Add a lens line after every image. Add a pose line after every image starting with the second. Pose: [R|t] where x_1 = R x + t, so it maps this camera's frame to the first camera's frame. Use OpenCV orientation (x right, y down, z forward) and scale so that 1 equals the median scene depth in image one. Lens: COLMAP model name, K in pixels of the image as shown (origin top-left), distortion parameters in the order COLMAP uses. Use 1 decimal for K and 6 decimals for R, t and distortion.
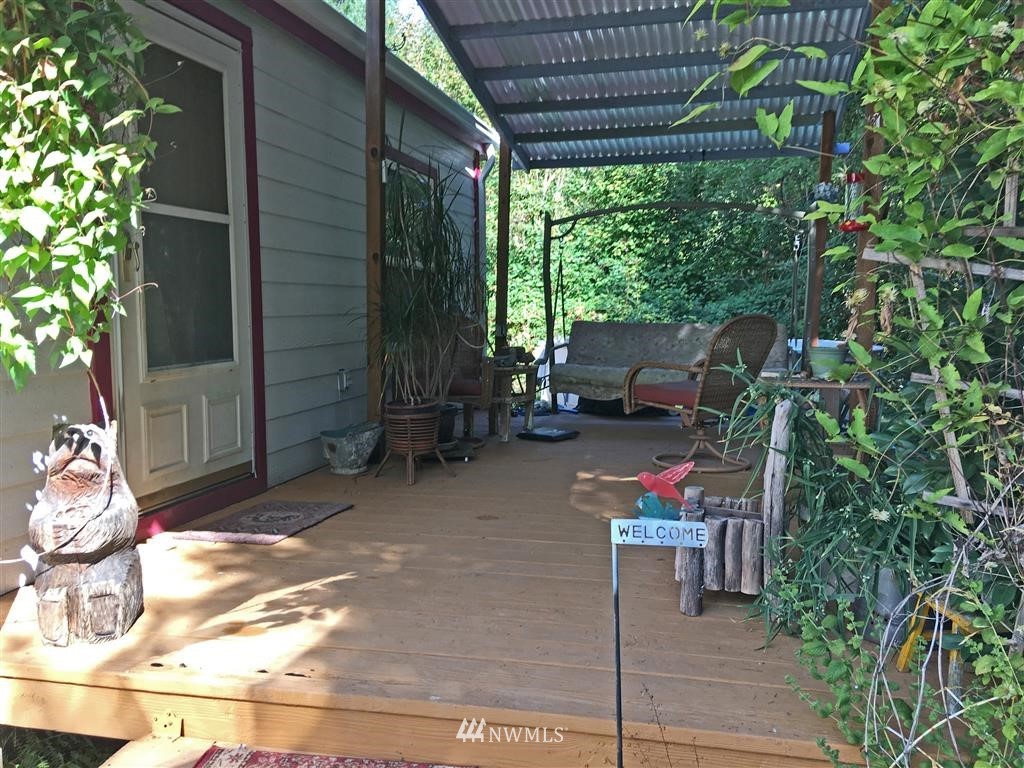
lens RADIAL K [[848.2, 0, 512.0], [0, 848.2, 384.0], [0, 0, 1]] dist [0.082393, -0.144061]
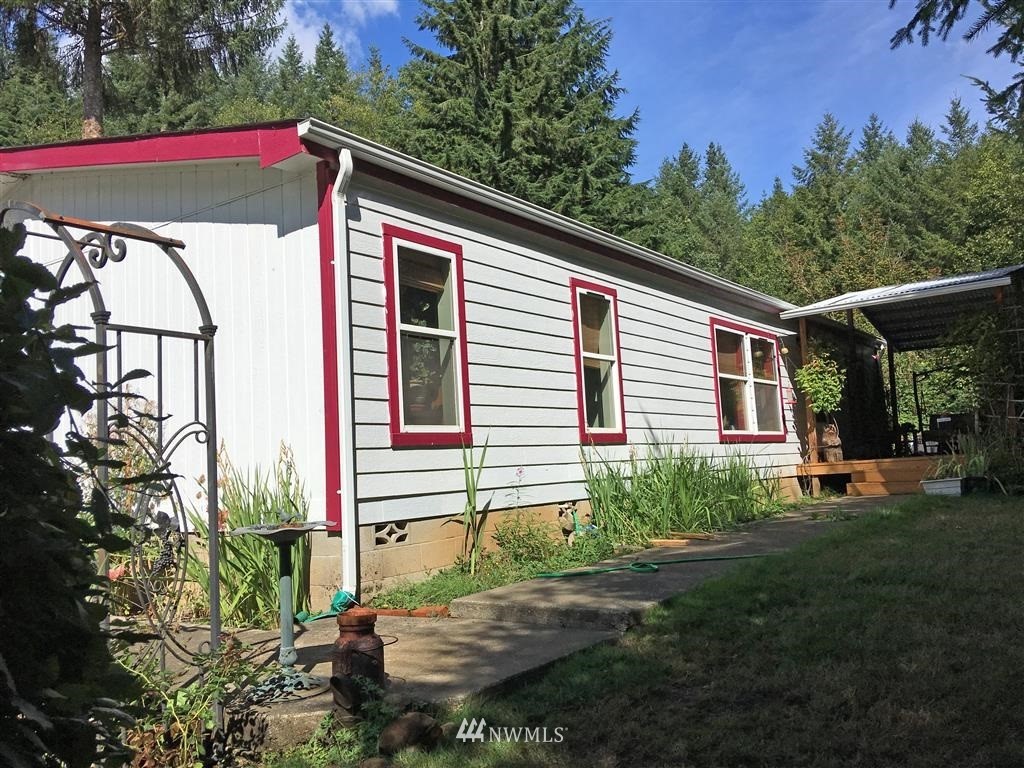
lens RADIAL K [[848.2, 0, 512.0], [0, 848.2, 384.0], [0, 0, 1]] dist [0.082393, -0.144061]
pose [[0.925866, -0.079717, -0.369348, -0.102894], [0.012828, 0.983560, -0.180127, 0.225062], [0.377635, 0.162036, 0.911666, -1.442813]]
